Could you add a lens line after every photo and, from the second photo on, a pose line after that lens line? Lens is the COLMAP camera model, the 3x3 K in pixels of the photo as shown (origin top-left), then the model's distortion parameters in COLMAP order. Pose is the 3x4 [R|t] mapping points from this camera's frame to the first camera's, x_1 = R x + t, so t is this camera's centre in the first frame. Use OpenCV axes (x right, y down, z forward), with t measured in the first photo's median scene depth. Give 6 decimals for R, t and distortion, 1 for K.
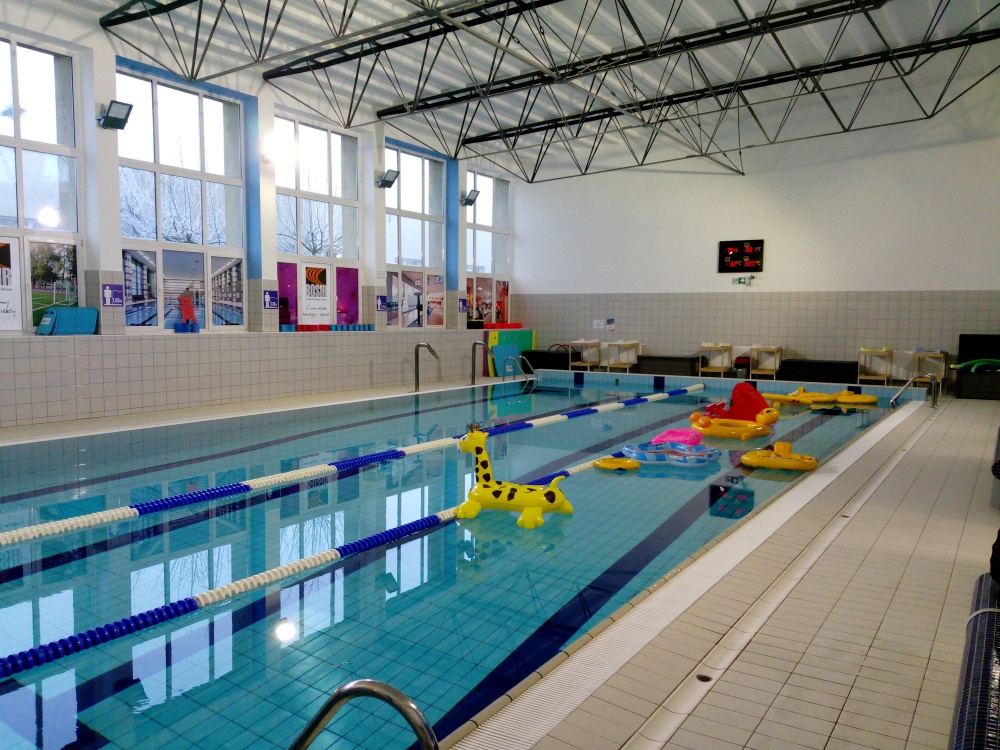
lens RADIAL K [[764.1, 0, 496.8], [0, 764.1, 380.6], [0, 0, 1]] dist [0.084299, -0.169155]
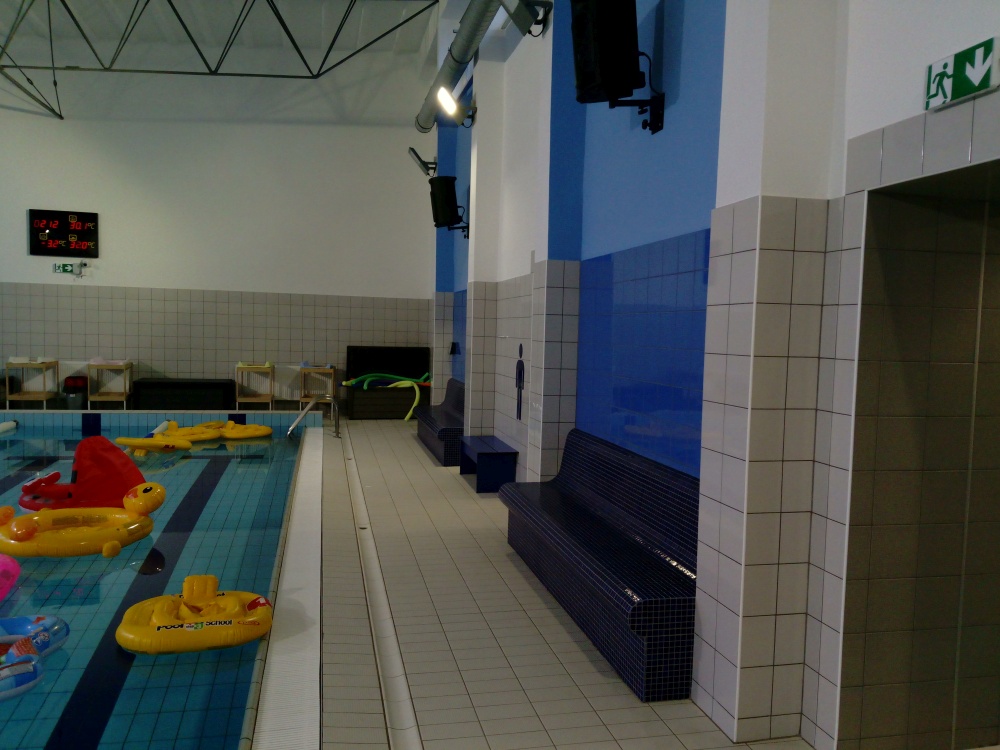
lens RADIAL K [[810.4, 0, 501.6], [0, 810.4, 383.9], [0, 0, 1]] dist [0.028695, -0.003023]
pose [[0.694964, -0.038774, 0.717998, 0.061115], [0.041338, 0.999048, 0.013940, -0.021075], [-0.717855, 0.019993, 0.695906, 0.226978]]
